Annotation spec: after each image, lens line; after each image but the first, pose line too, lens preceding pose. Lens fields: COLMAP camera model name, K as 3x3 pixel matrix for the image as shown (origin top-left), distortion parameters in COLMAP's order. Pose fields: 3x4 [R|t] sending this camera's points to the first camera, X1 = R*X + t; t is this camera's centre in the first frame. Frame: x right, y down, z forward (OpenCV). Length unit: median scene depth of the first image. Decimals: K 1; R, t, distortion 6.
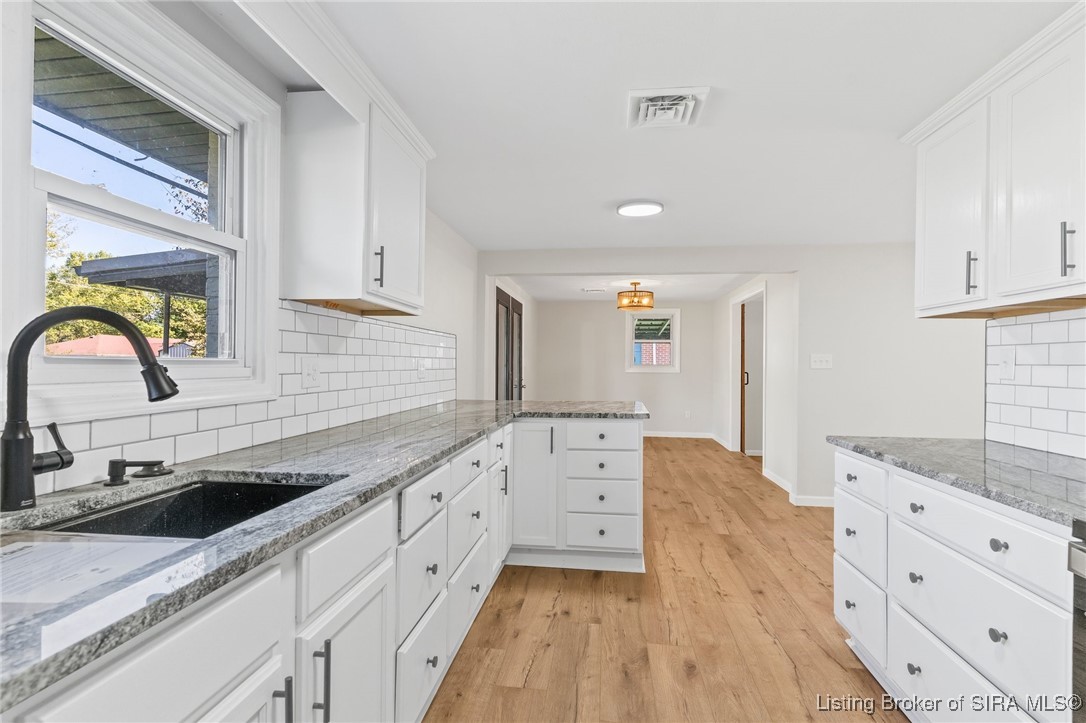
lens RADIAL K [[531.9, 0, 537.1], [0, 531.9, 361.8], [0, 0, 1]] dist [0.018213, 0.001270]
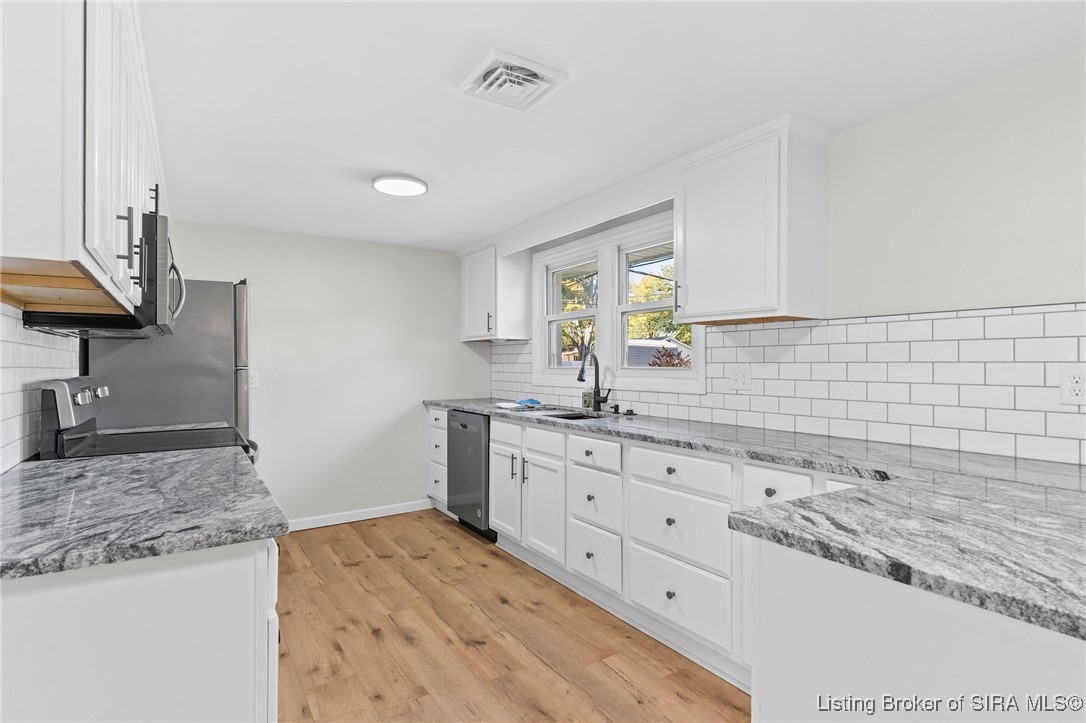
lens RADIAL K [[531.9, 0, 540.8], [0, 531.9, 360.9], [0, 0, 1]] dist [0.018213, 0.001270]
pose [[-0.757160, -0.010353, -0.653148, 0.796150], [-0.003863, 0.999928, -0.011372, -0.004110], [0.653219, -0.006087, -0.757145, 1.749177]]
